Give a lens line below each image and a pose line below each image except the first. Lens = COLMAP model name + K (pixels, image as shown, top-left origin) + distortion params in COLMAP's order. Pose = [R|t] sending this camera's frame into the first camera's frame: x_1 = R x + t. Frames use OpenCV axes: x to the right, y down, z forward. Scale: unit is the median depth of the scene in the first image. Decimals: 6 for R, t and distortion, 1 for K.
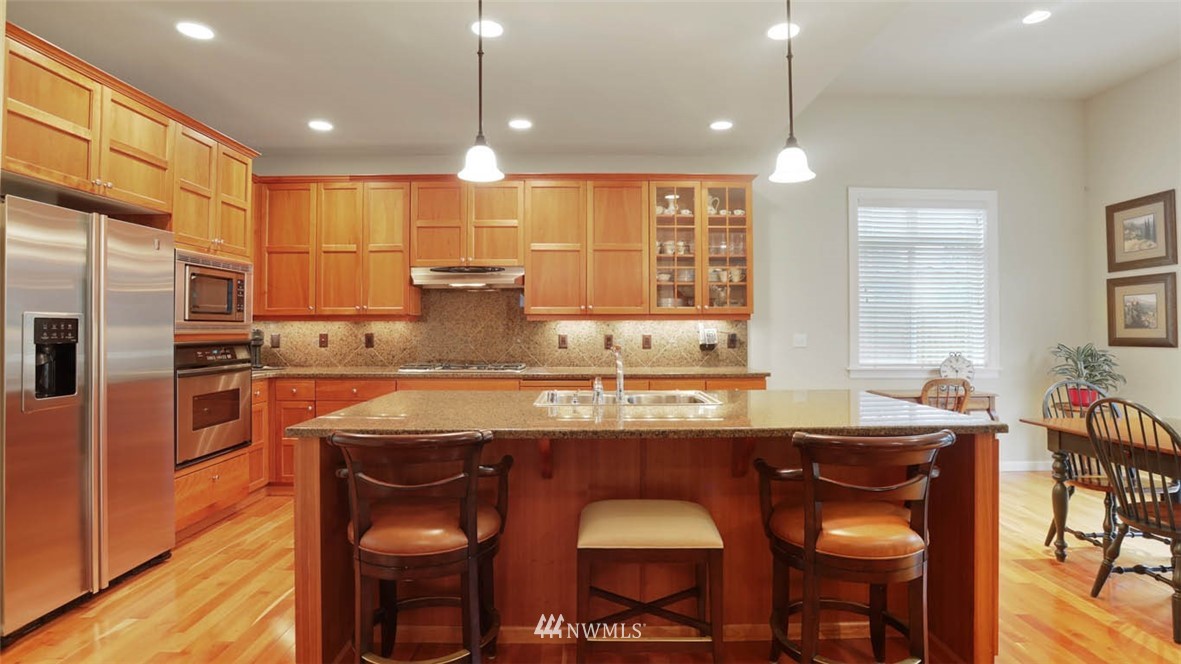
lens RADIAL K [[586.4, 0, 582.3], [0, 586.4, 322.8], [0, 0, 1]] dist [-0.037161, 0.012413]
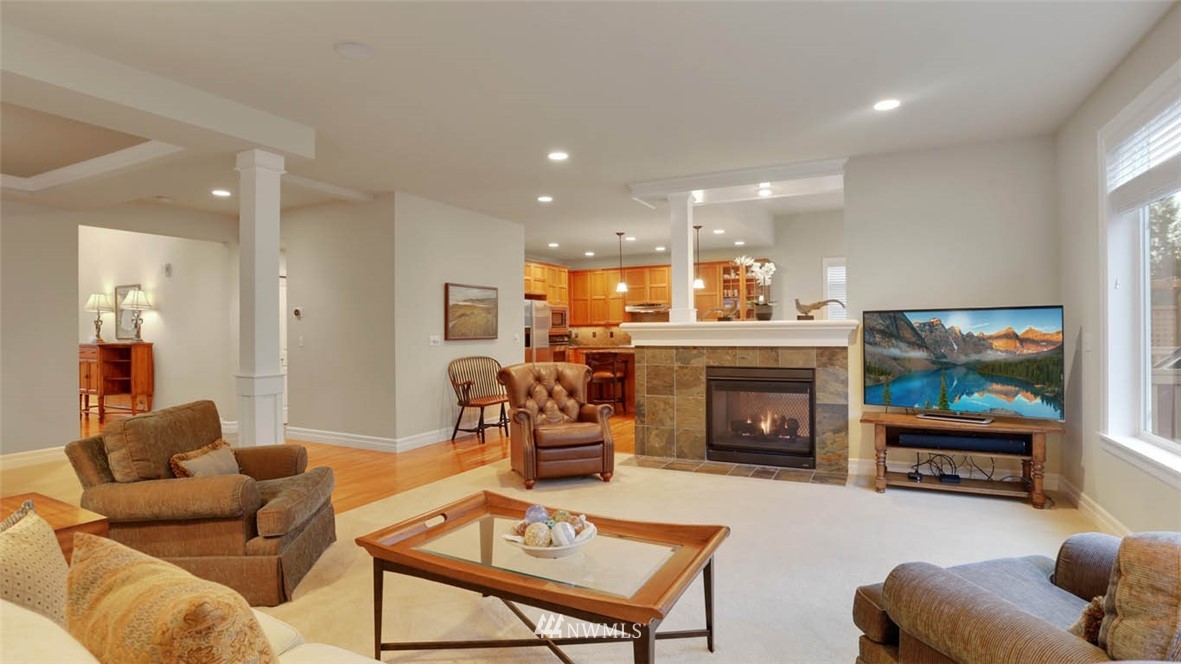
lens RADIAL K [[586.4, 0, 594.2], [0, 586.4, 331.7], [0, 0, 1]] dist [-0.037161, 0.012413]
pose [[0.896766, -0.007738, -0.442437, 0.746702], [0.013909, 0.999846, 0.010706, -0.010180], [0.442286, -0.015754, 0.896736, -1.396436]]
